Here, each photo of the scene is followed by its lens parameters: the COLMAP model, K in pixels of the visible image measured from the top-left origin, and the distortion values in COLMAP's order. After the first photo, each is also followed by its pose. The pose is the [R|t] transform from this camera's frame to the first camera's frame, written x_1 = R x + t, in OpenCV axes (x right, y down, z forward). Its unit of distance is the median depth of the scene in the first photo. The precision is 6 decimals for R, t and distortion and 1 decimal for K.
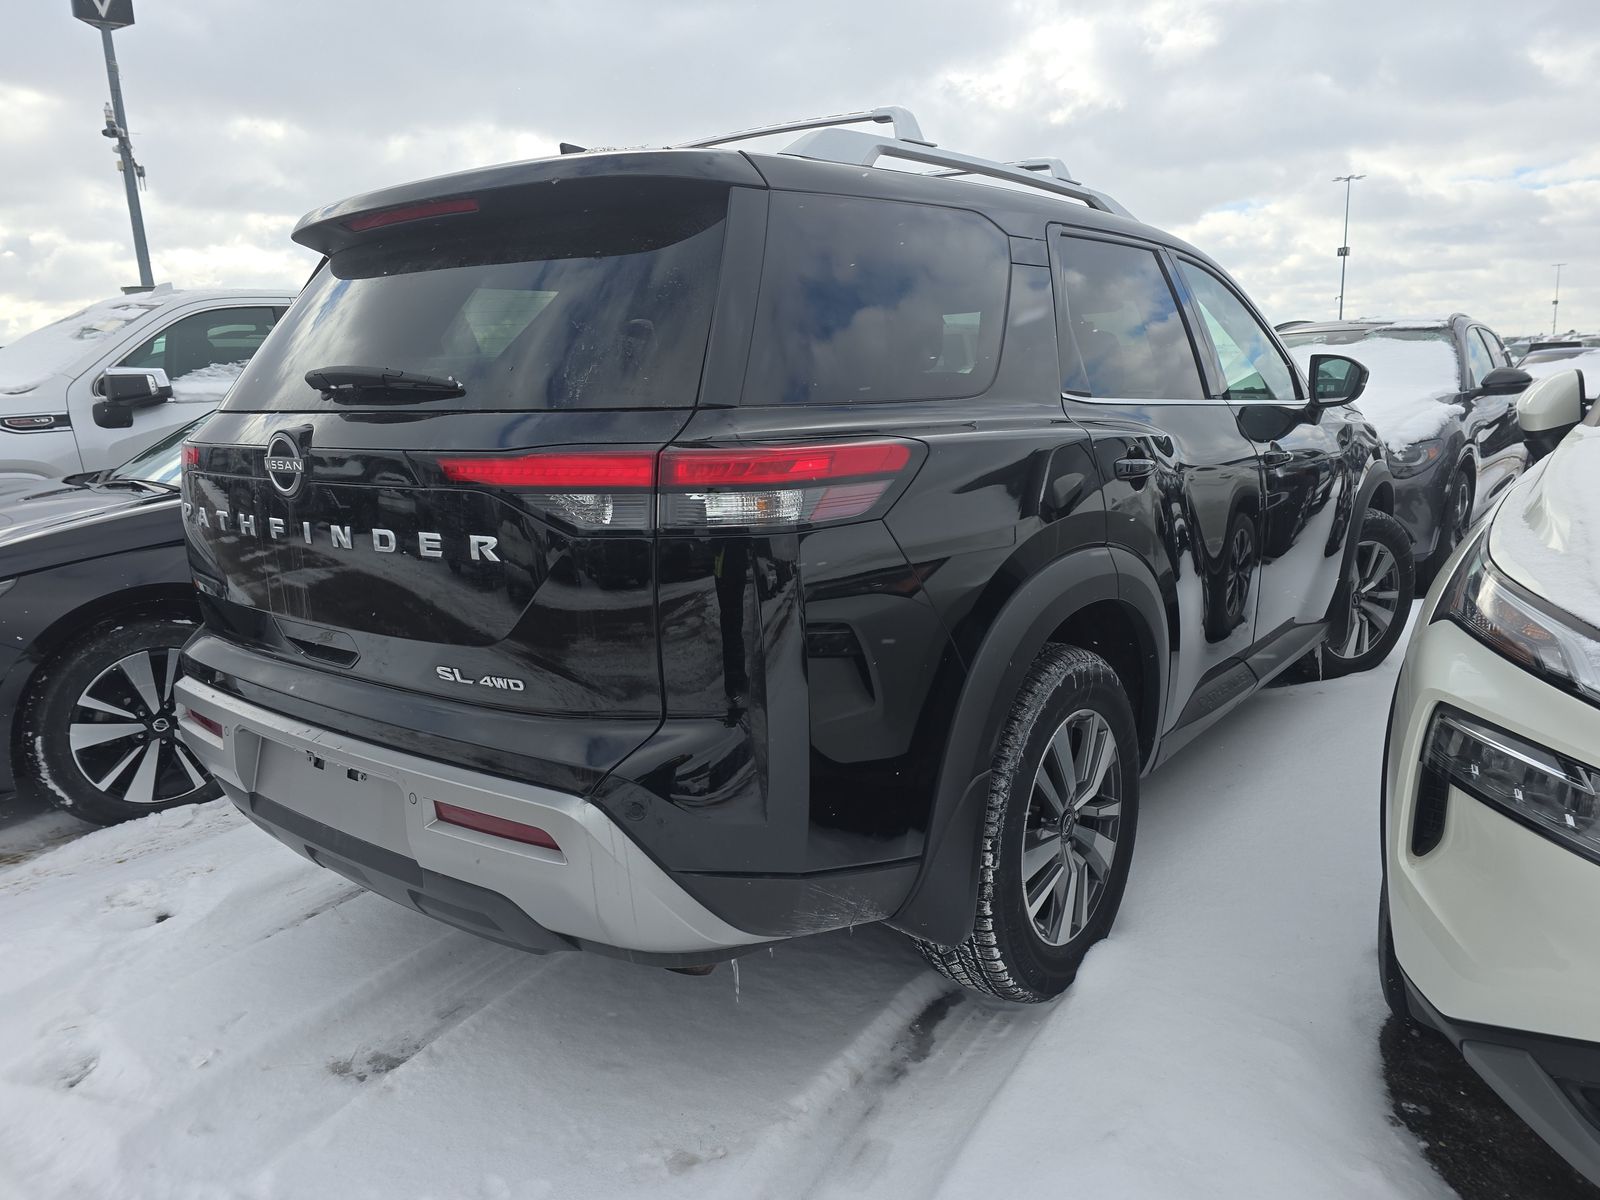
lens RADIAL K [[1118.1, 0, 830.6], [0, 1118.1, 558.4], [0, 0, 1]] dist [0.084684, -0.068040]
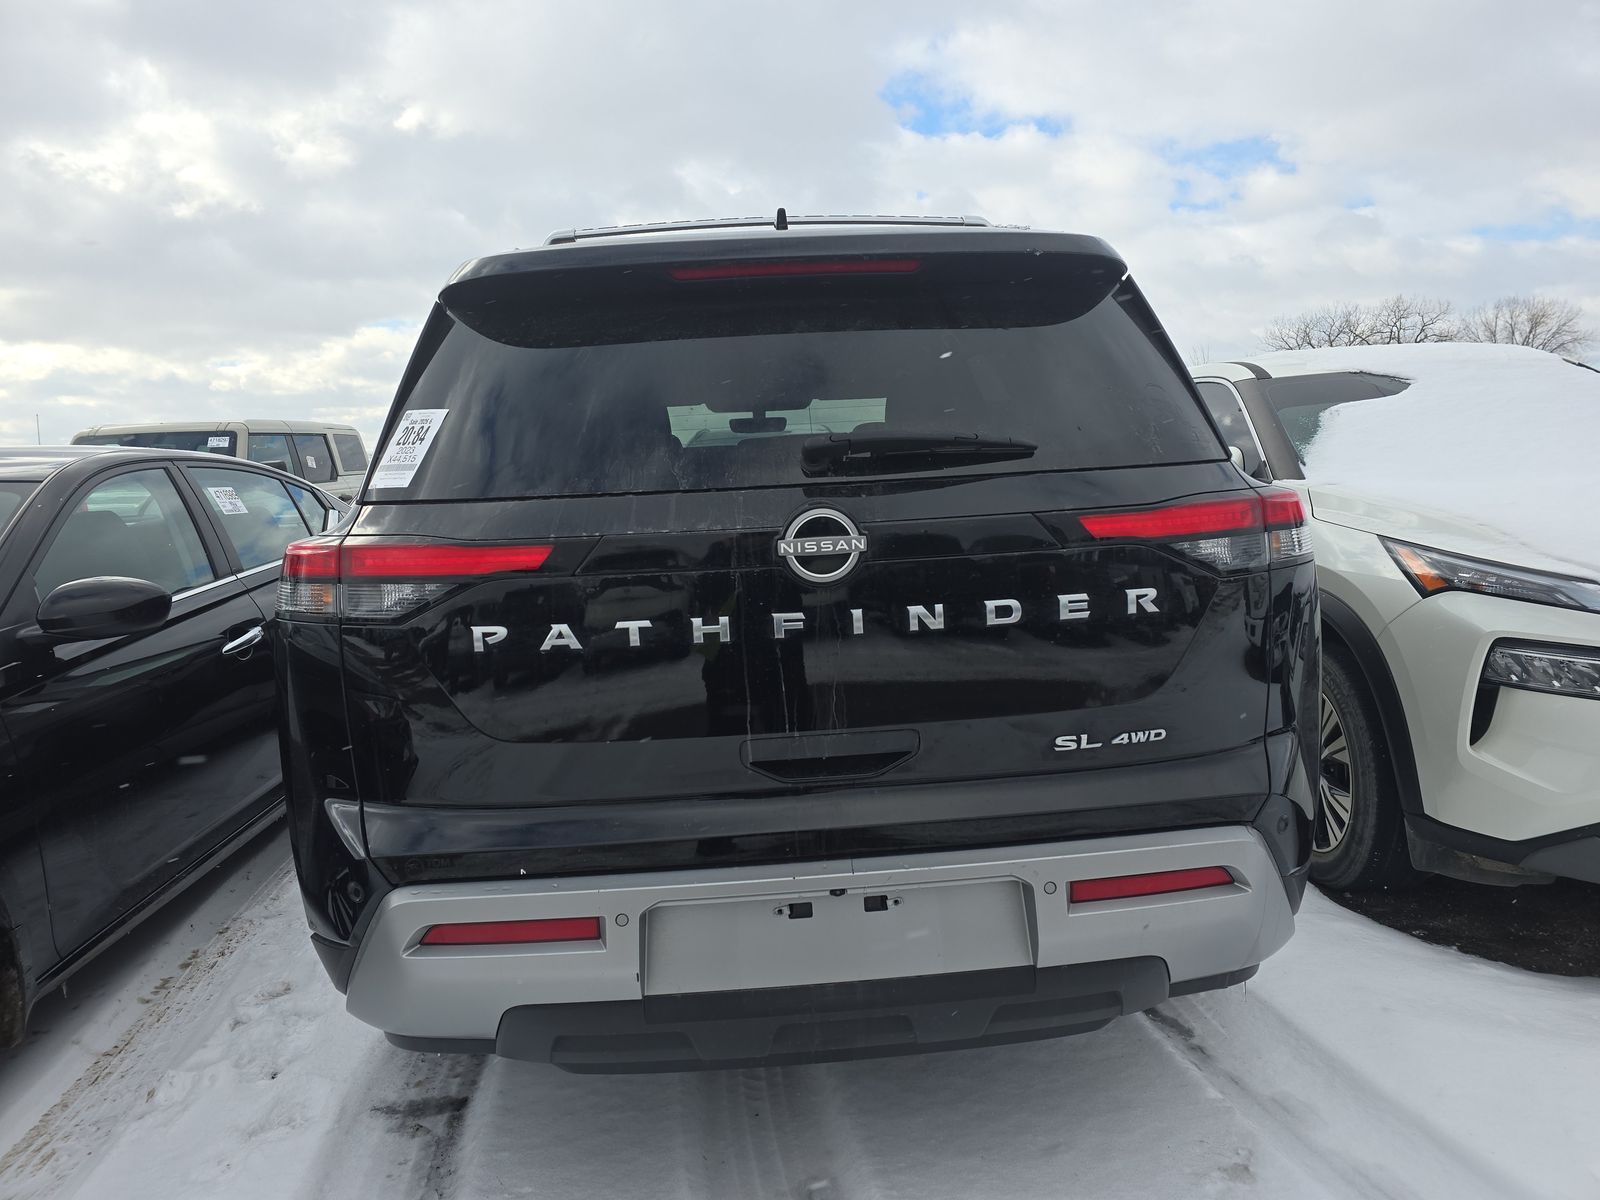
lens RADIAL K [[1118.1, 0, 830.6], [0, 1118.1, 558.4], [0, 0, 1]] dist [0.084684, -0.068040]
pose [[0.739886, -0.072704, 0.668792, -0.664138], [0.138585, 0.989292, -0.045771, -0.021874], [-0.658303, 0.126550, 0.742039, 0.241951]]
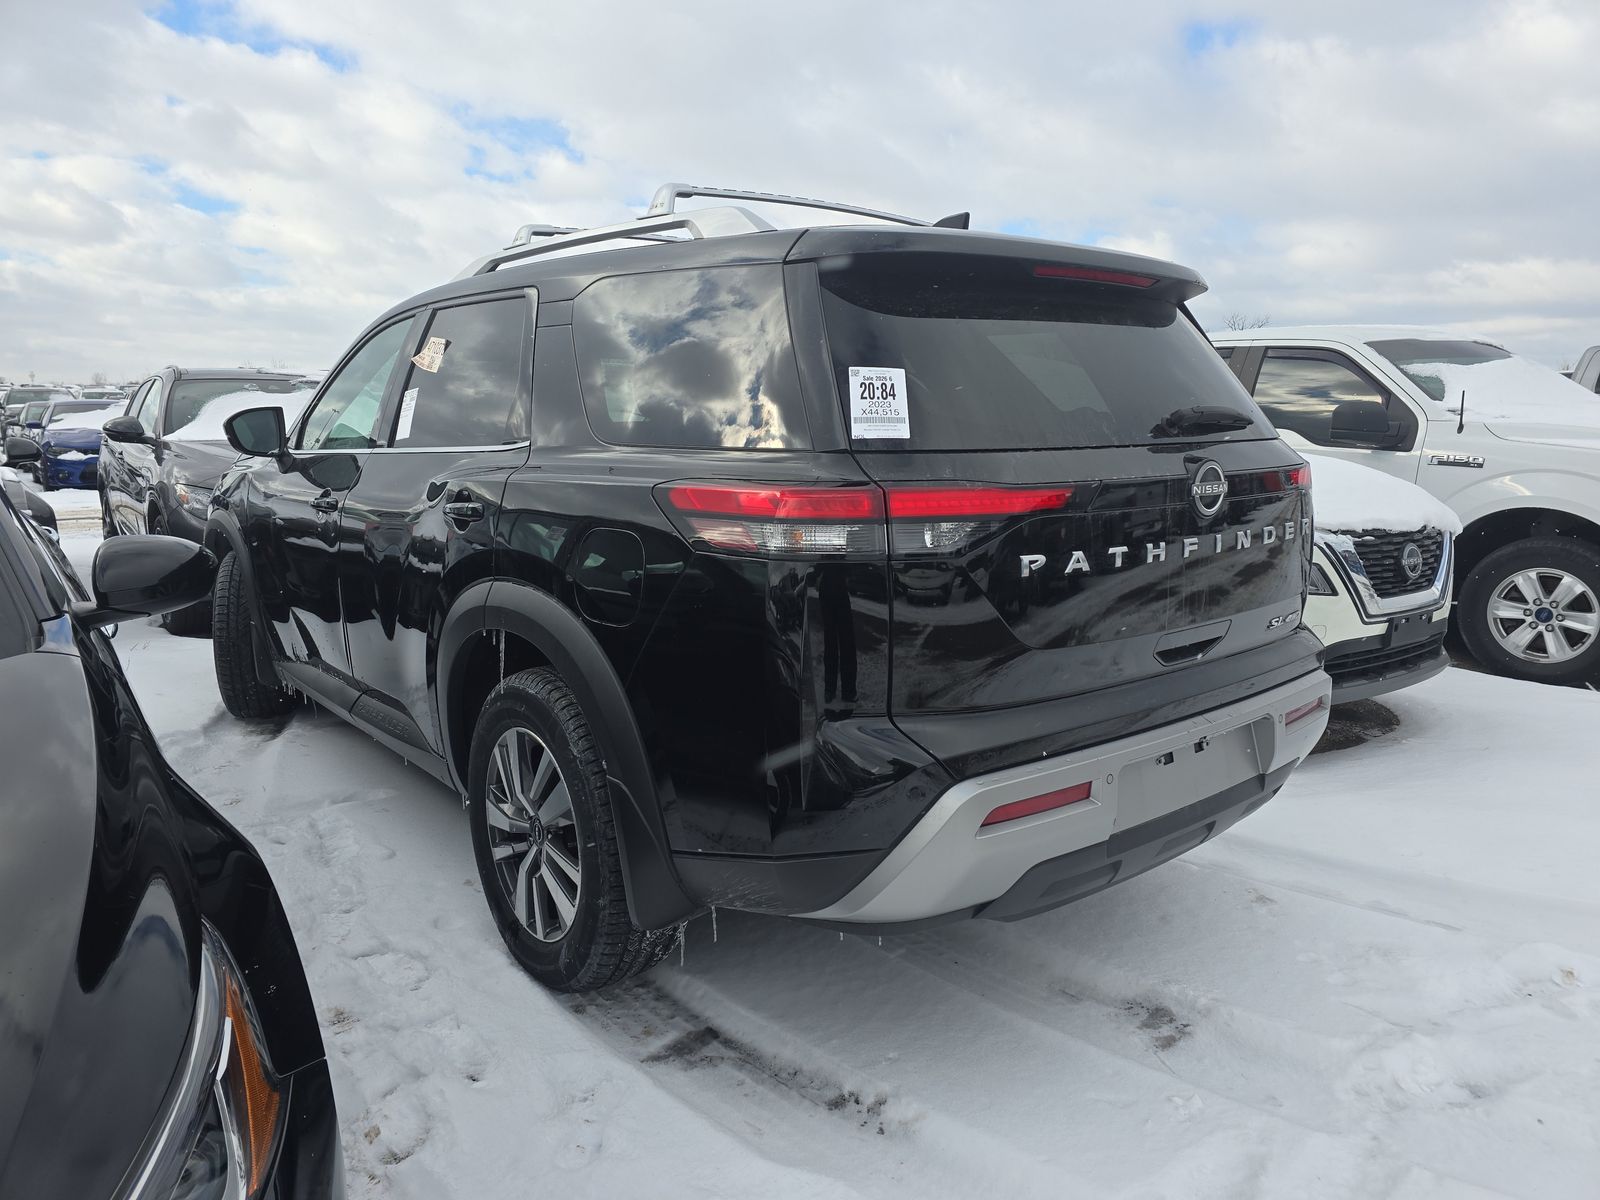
lens RADIAL K [[1118.1, 0, 830.6], [0, 1118.1, 558.4], [0, 0, 1]] dist [0.084684, -0.068040]
pose [[0.180815, -0.108265, 0.977540, -1.086749], [0.154092, 0.984767, 0.080563, -0.106218], [-0.971371, 0.136065, 0.194743, 0.745042]]
